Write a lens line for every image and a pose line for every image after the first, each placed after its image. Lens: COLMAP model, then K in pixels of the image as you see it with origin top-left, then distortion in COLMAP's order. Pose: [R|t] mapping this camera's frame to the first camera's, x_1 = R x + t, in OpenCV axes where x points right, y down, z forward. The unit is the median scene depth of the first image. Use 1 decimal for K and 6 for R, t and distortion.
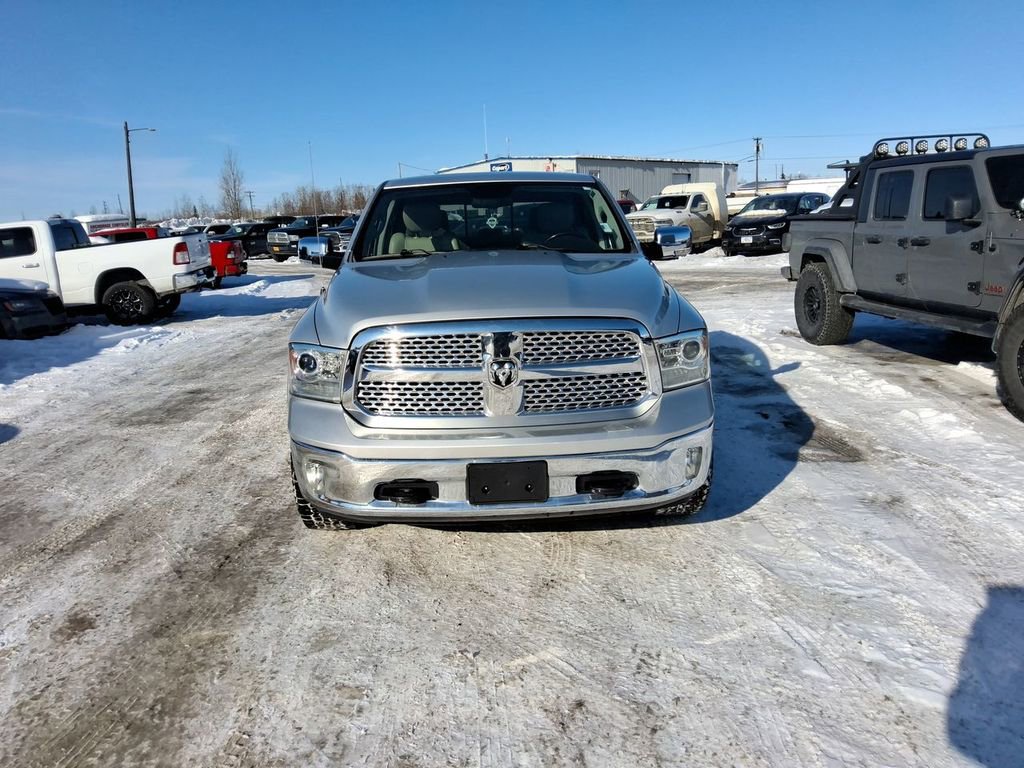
lens RADIAL K [[765.3, 0, 508.2], [0, 765.3, 353.3], [0, 0, 1]] dist [0.027993, -0.045328]
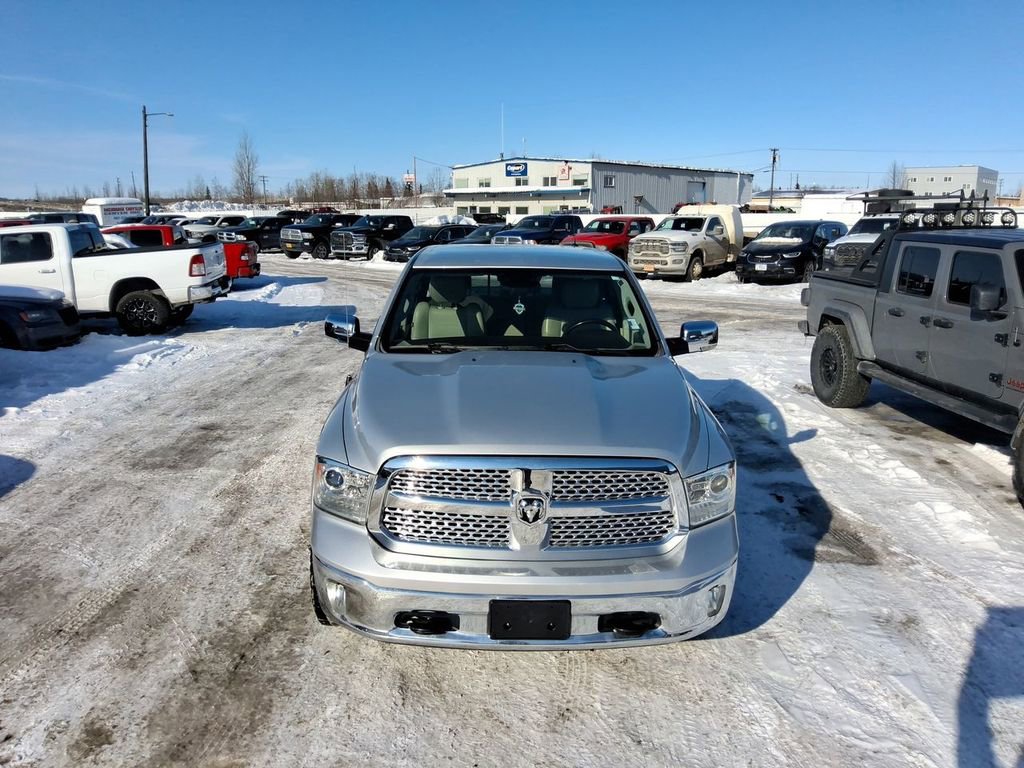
lens RADIAL K [[765.3, 0, 509.8], [0, 765.3, 353.2], [0, 0, 1]] dist [0.027993, -0.045328]
pose [[0.998694, 0.050956, -0.003835, -0.036475], [-0.050929, 0.998678, 0.006941, -0.164316], [0.004183, -0.006736, 0.999969, 0.003134]]
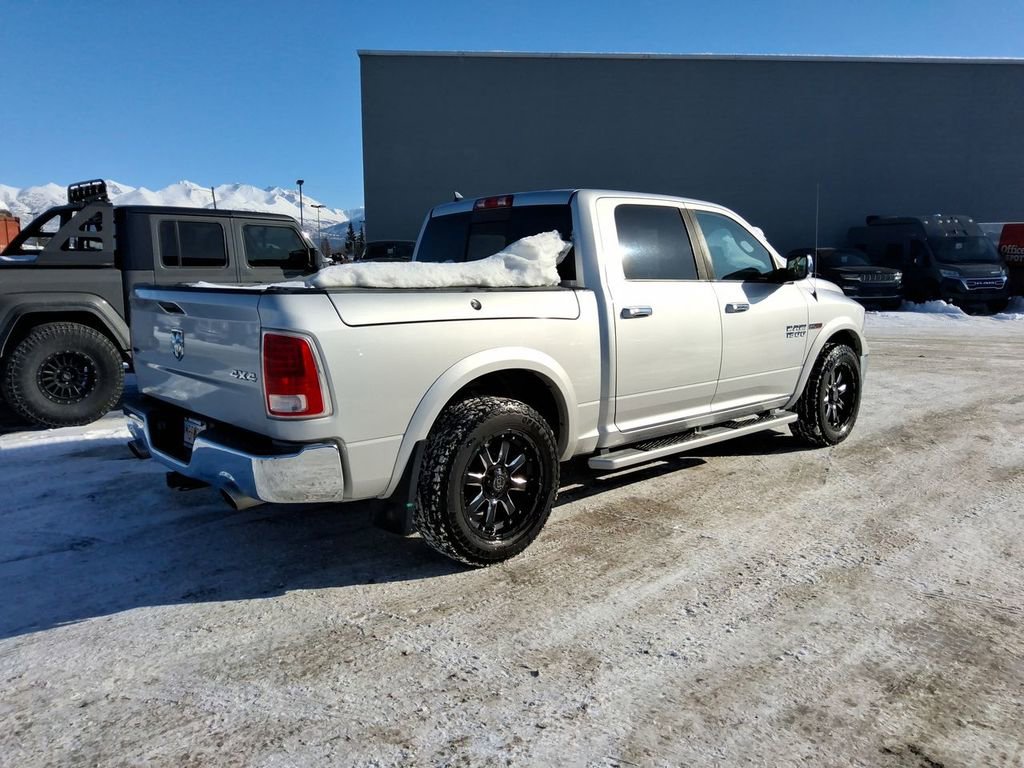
lens RADIAL K [[765.3, 0, 509.4], [0, 765.3, 379.5], [0, 0, 1]] dist [0.027993, -0.045328]
pose [[-0.640141, -0.070557, 0.765011, -1.156884], [0.161066, 0.961318, 0.223439, -0.400250], [-0.751184, 0.266250, -0.604015, 2.801199]]
